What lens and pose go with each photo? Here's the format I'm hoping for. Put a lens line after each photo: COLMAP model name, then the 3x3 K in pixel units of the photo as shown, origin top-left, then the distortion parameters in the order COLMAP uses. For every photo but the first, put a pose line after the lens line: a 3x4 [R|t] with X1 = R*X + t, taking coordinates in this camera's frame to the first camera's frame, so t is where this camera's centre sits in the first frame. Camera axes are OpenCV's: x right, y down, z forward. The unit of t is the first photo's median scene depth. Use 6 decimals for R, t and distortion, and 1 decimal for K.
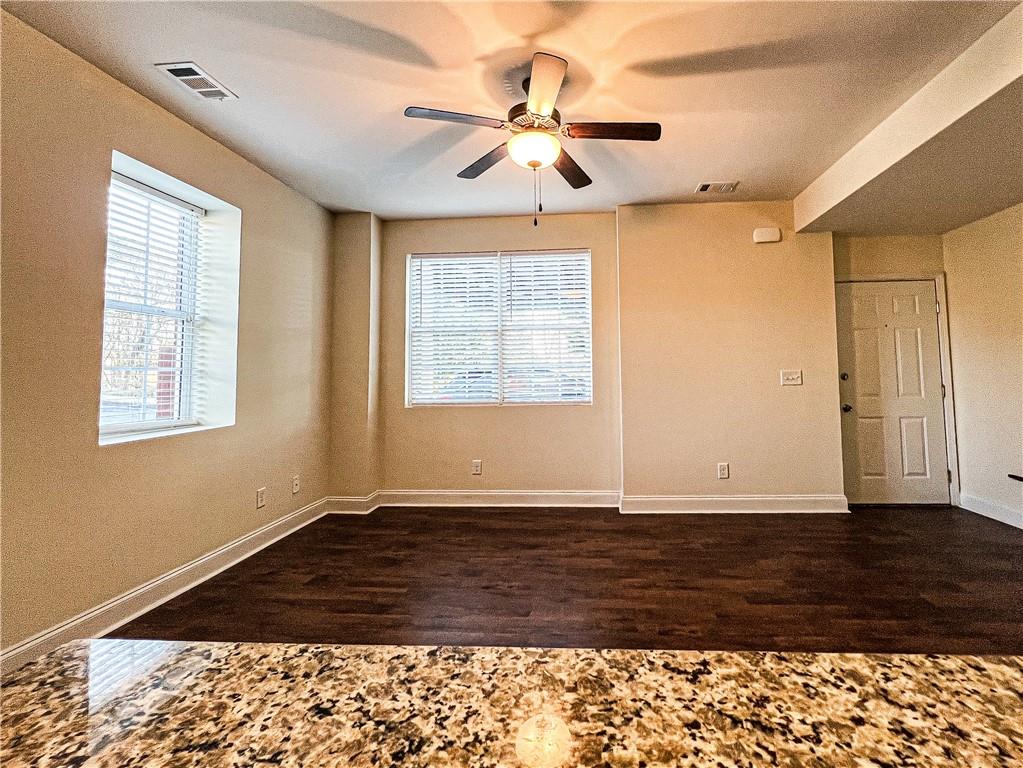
lens RADIAL K [[448.7, 0, 559.8], [0, 448.7, 356.2], [0, 0, 1]] dist [-0.001243, 0.000014]
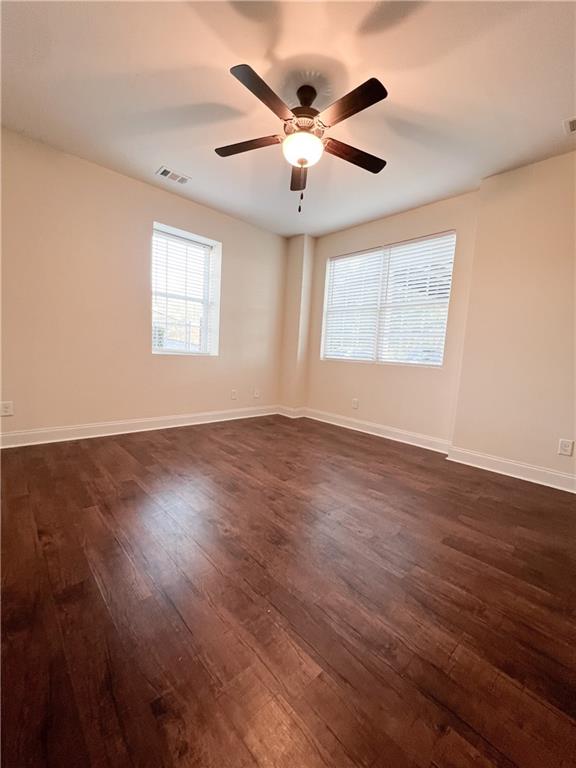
lens RADIAL K [[301.7, 0, 291.8], [0, 301.7, 385.1], [0, 0, 1]] dist [-0.001642, -0.000025]
pose [[0.747468, 0.130607, -0.651331, 0.406625], [-0.036926, 0.987135, 0.155567, 0.056820], [0.663270, -0.092230, 0.742675, 0.182679]]
